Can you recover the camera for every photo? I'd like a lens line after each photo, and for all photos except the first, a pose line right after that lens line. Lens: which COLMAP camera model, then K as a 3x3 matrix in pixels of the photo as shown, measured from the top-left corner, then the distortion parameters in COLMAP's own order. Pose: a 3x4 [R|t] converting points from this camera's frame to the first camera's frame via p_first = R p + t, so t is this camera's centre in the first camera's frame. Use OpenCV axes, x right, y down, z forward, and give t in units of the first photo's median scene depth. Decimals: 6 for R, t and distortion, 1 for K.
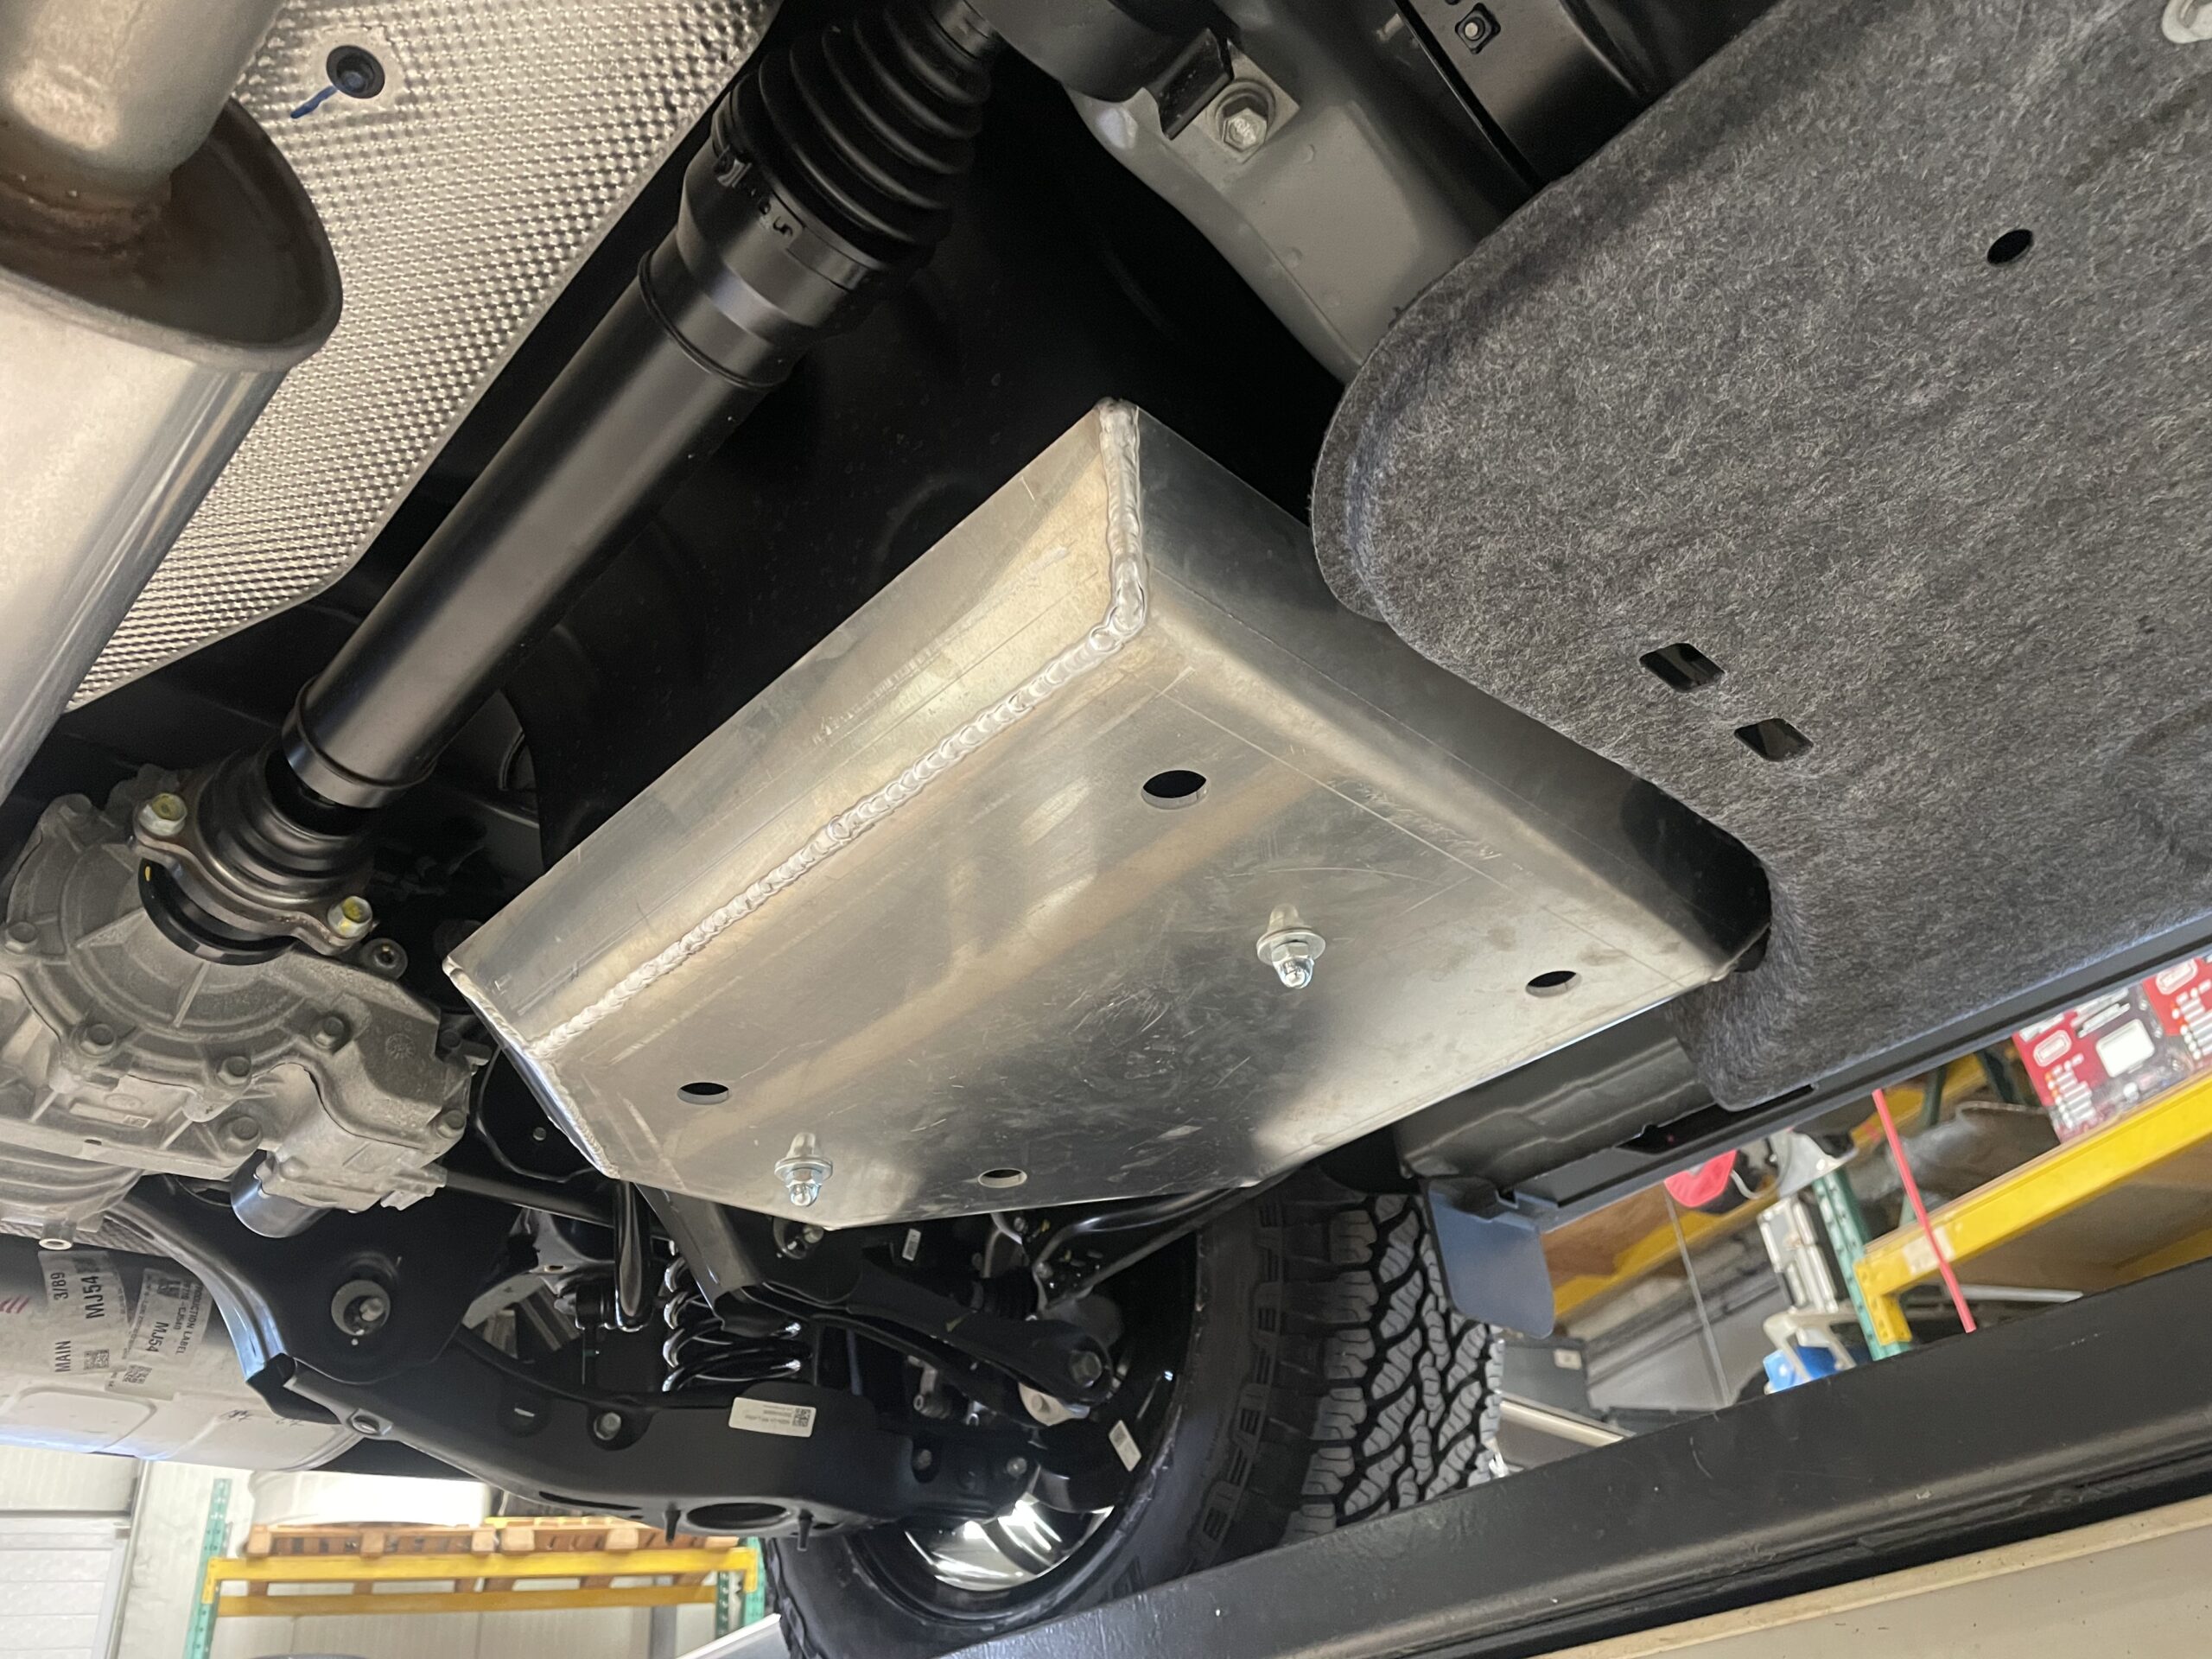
lens RADIAL K [[1664.5, 0, 1106.0], [0, 1664.5, 829.5], [0, 0, 1]] dist [0.085532, -0.112470]
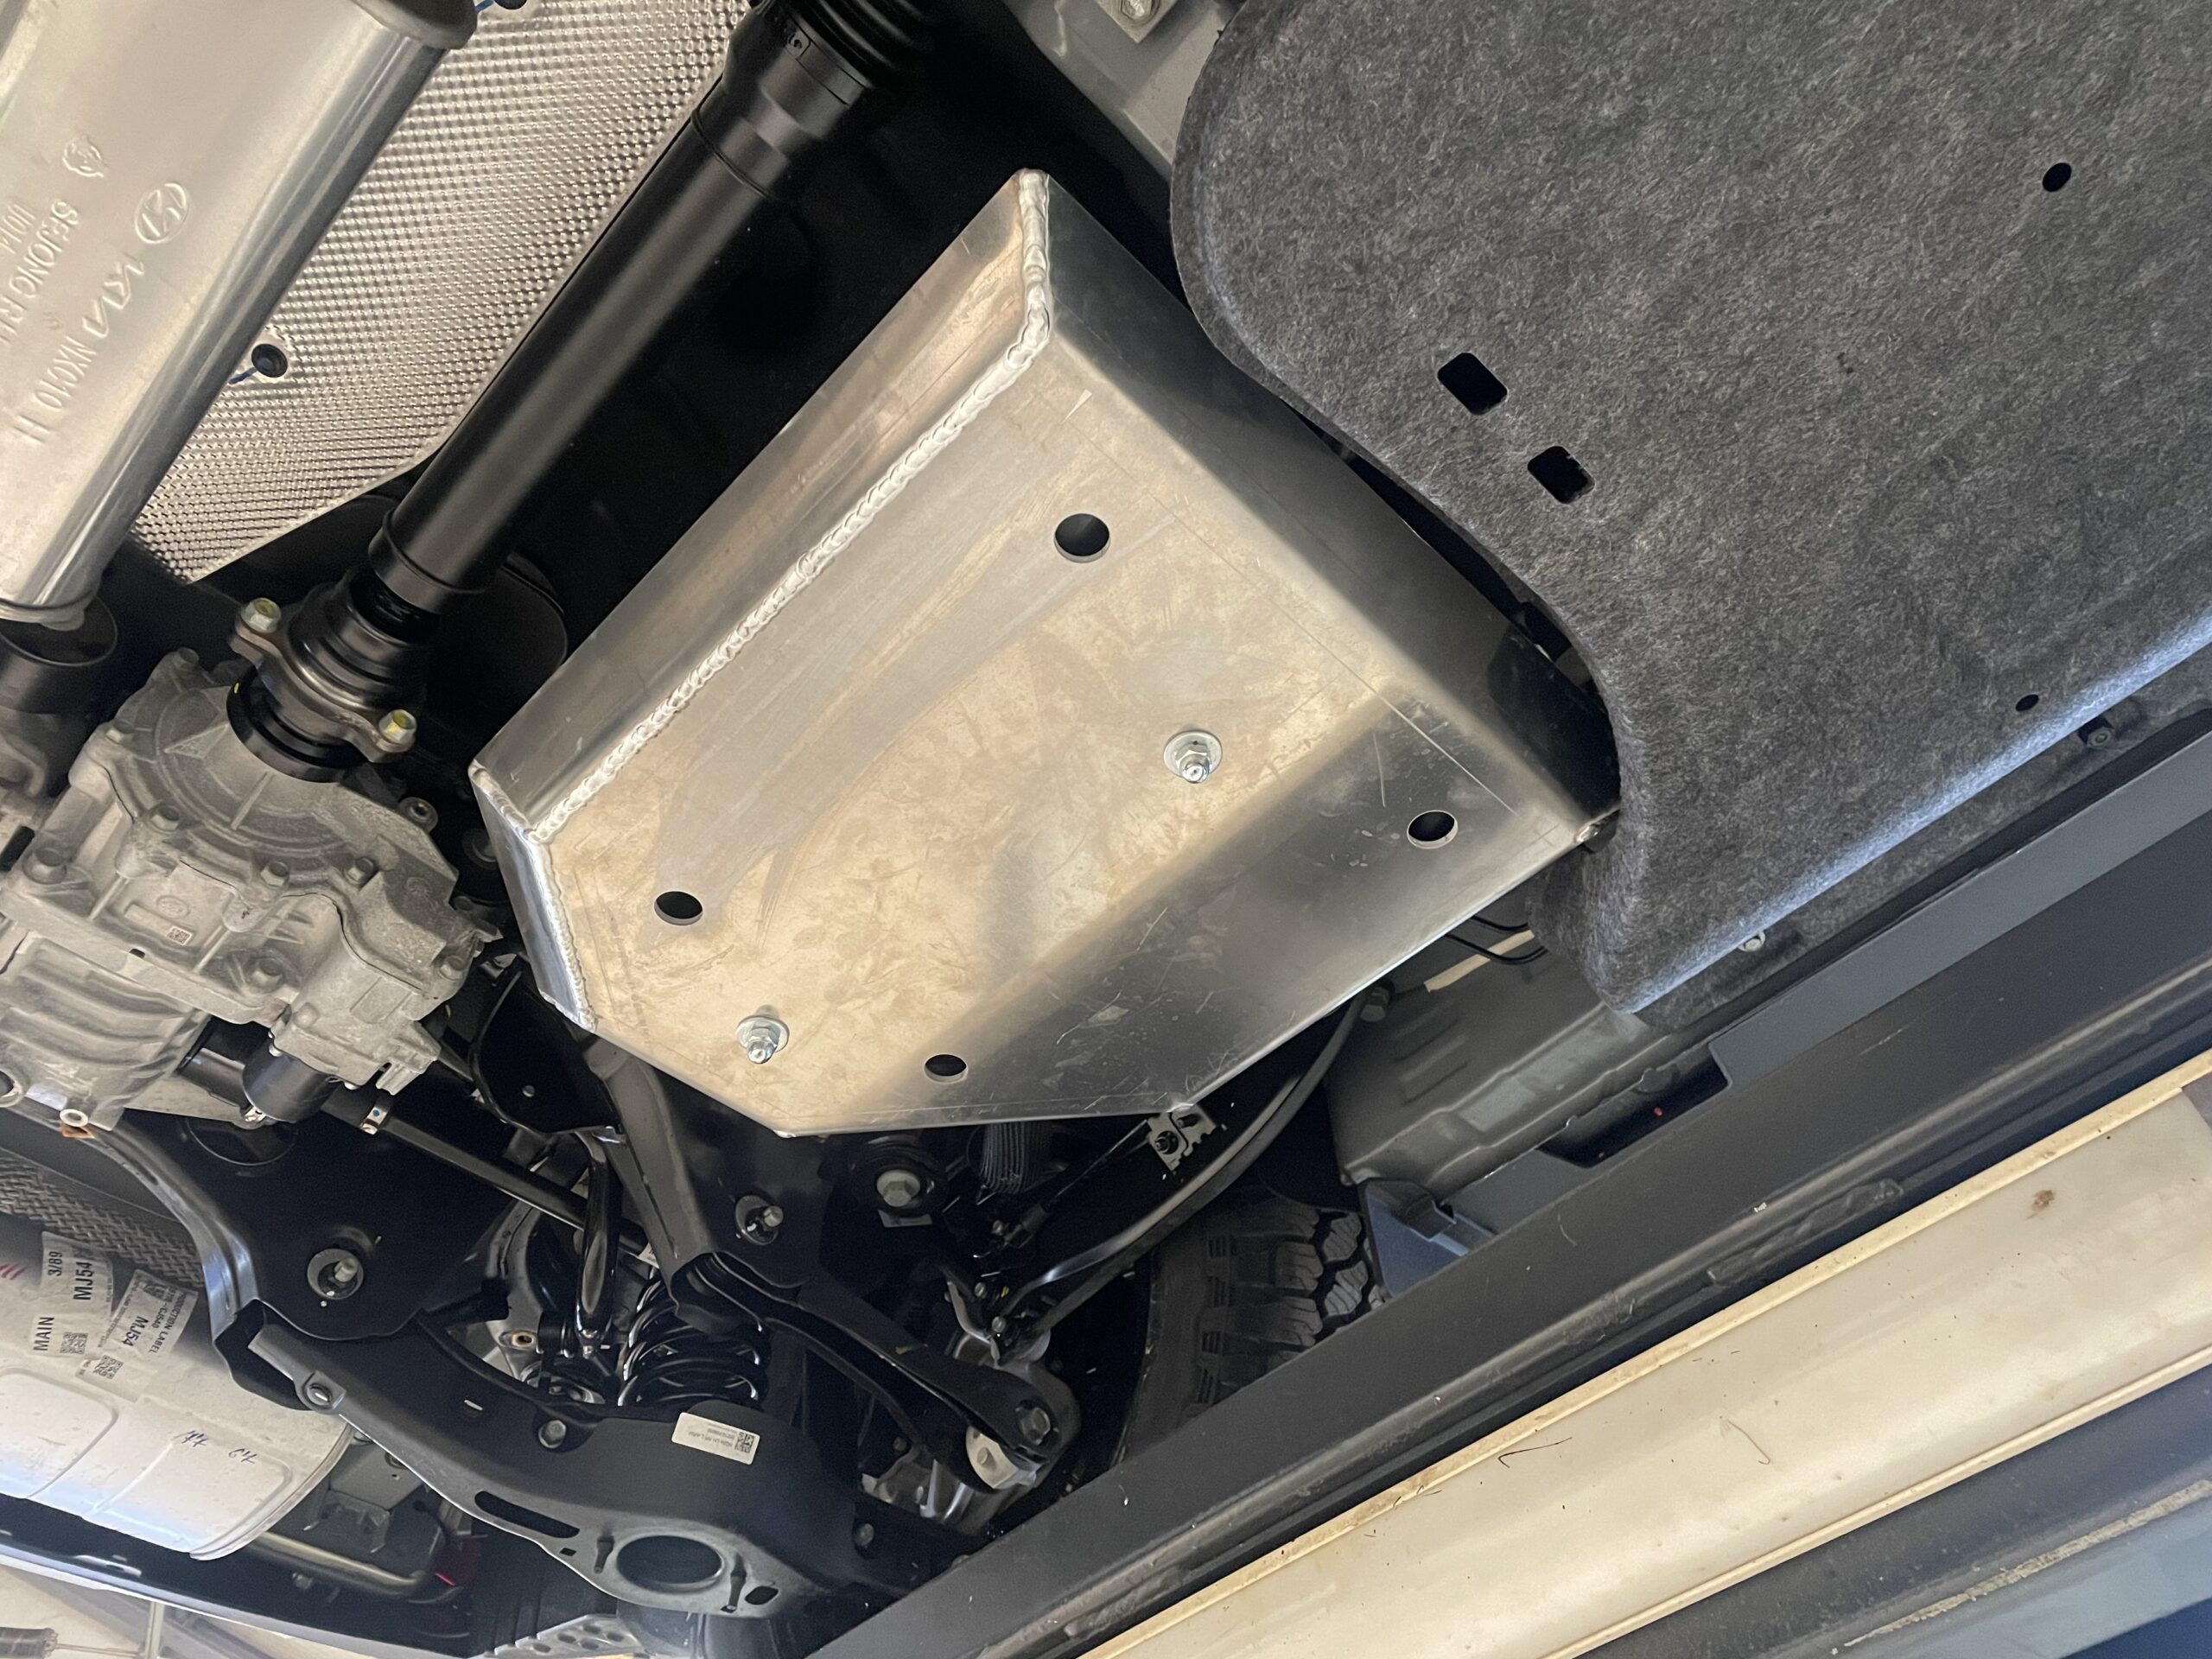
lens RADIAL K [[1673.6, 0, 1098.9], [0, 1673.6, 828.2], [0, 0, 1]] dist [0.093962, -0.127330]
pose [[0.998223, 0.035533, -0.047845, 0.135361], [-0.047960, 0.955524, -0.290987, 0.603714], [0.035377, 0.292764, 0.955530, -0.124602]]
